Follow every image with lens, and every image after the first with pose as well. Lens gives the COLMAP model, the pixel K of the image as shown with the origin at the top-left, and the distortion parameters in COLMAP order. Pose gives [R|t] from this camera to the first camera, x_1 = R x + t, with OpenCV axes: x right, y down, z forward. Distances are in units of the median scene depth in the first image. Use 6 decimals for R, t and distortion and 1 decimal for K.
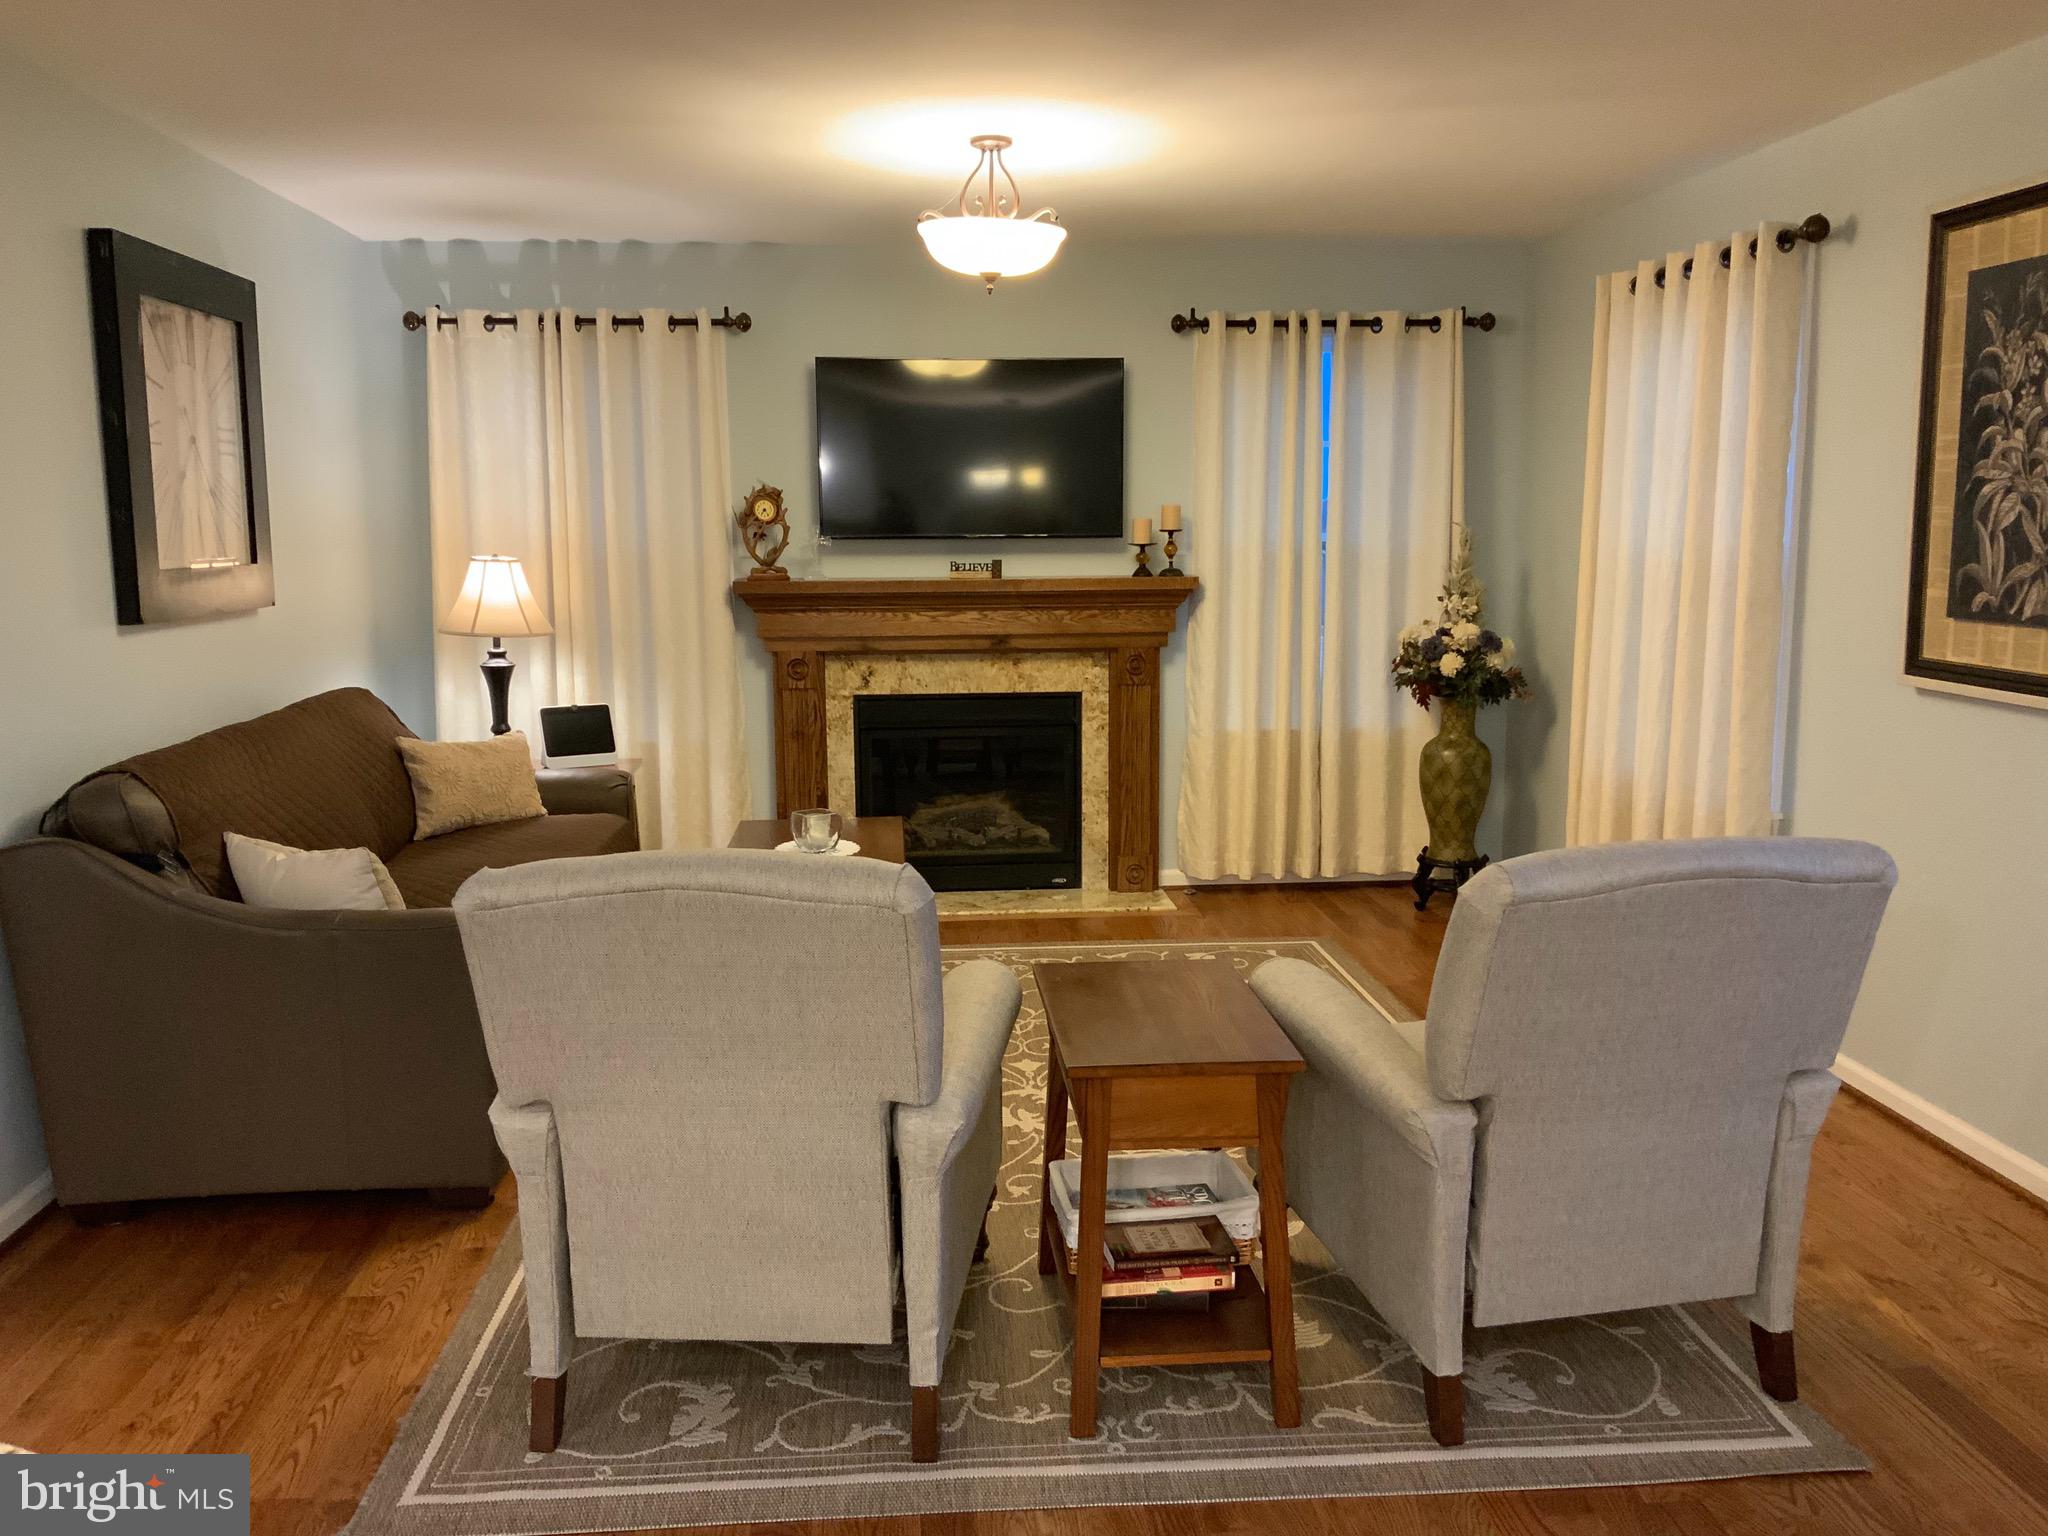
lens RADIAL K [[1770.0, 0, 1024.0], [0, 1770.0, 768.0], [0, 0, 1]] dist [0.083149, -0.153073]
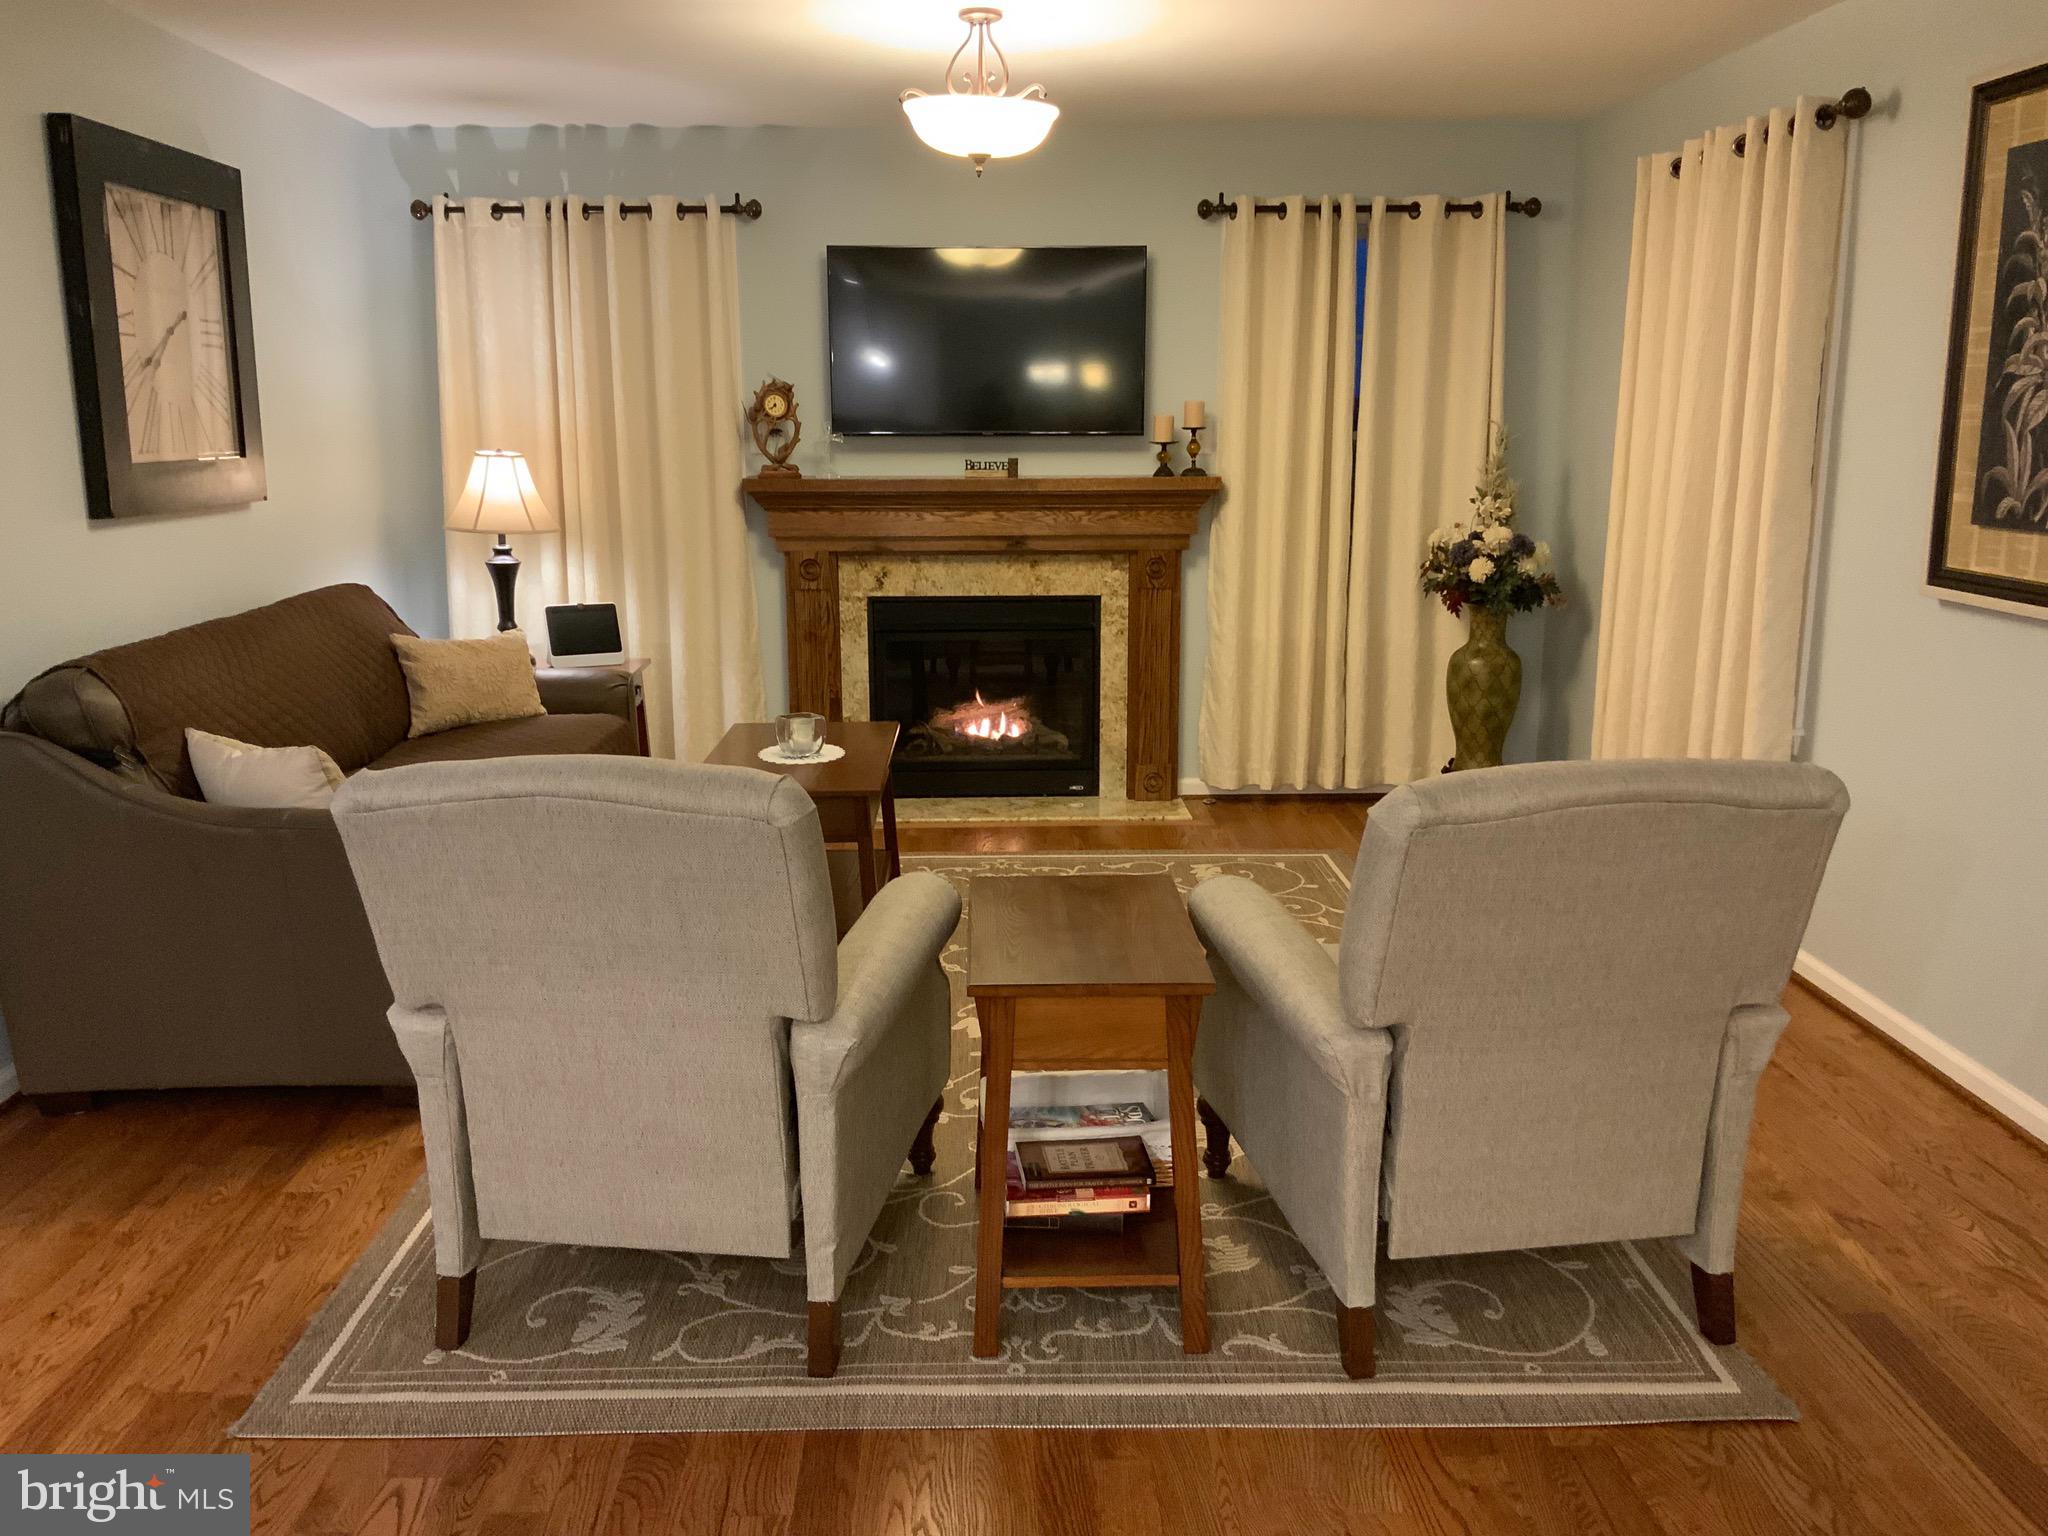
lens RADIAL K [[1770.5, 0, 1014.6], [0, 1770.5, 779.5], [0, 0, 1]] dist [0.084559, -0.154517]
pose [[0.998253, 0.015265, -0.057073, 0.054165], [-0.011712, 0.998002, 0.062093, -0.002289], [0.057907, -0.061316, 0.996437, 0.021605]]
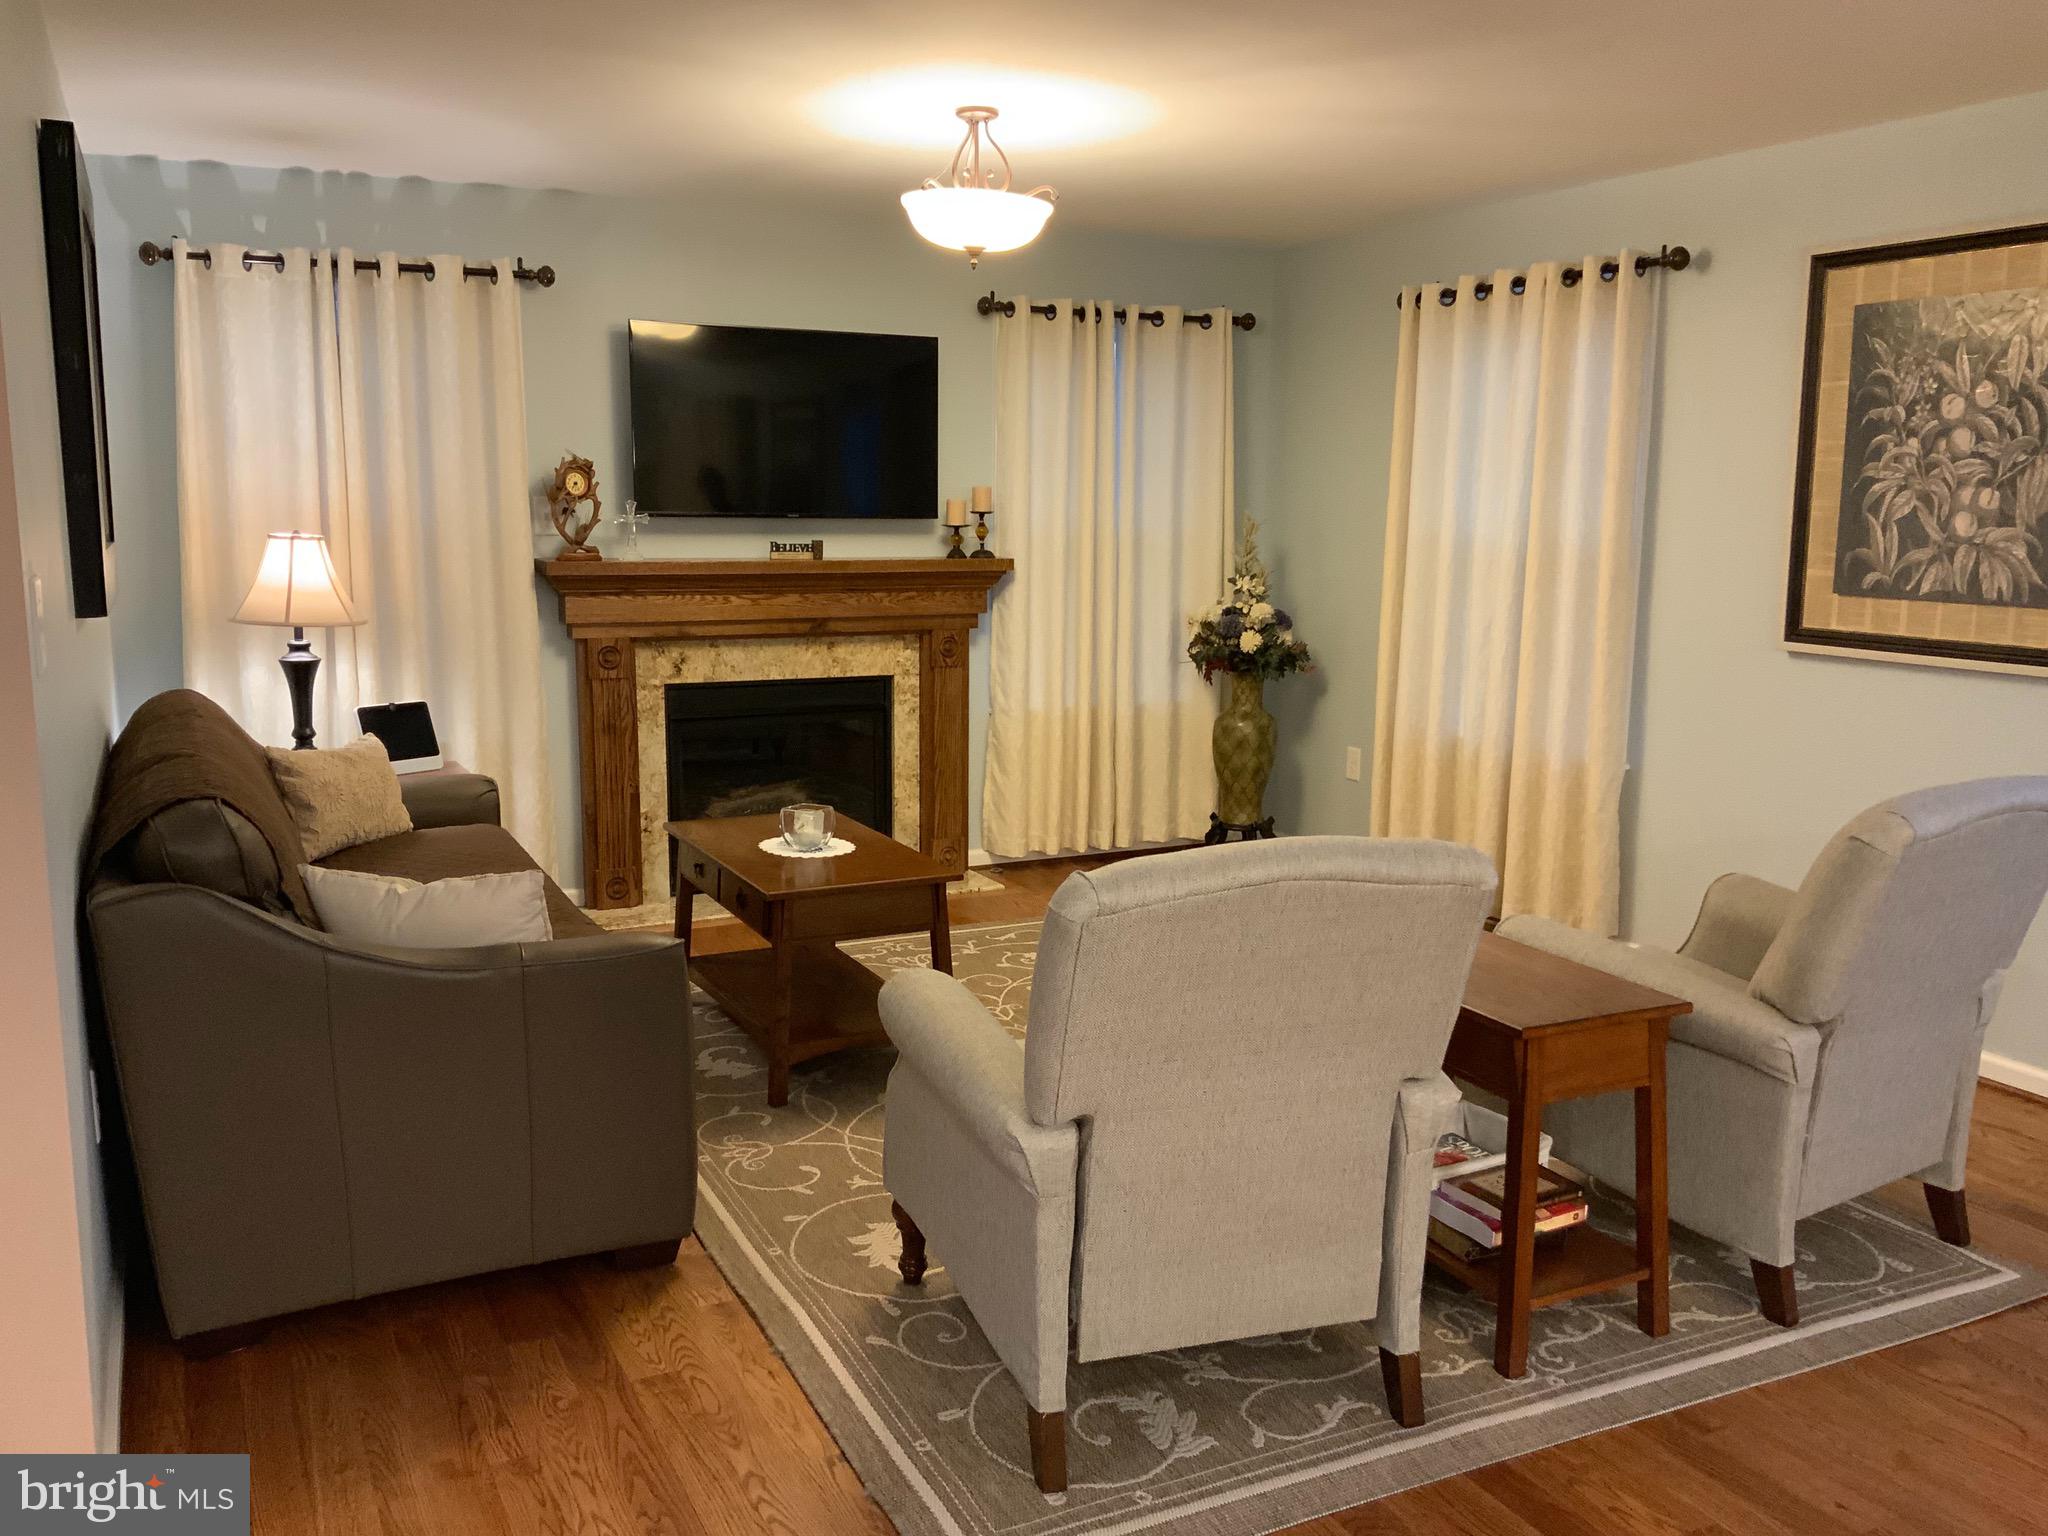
lens RADIAL K [[1752.8, 0, 1083.8], [0, 1752.8, 767.2], [0, 0, 1]] dist [0.078888, -0.156779]
pose [[0.921877, -0.044392, 0.384931, -0.315847], [0.040202, 0.999012, 0.018929, -0.007693], [-0.385391, -0.001975, 0.922751, 0.073665]]
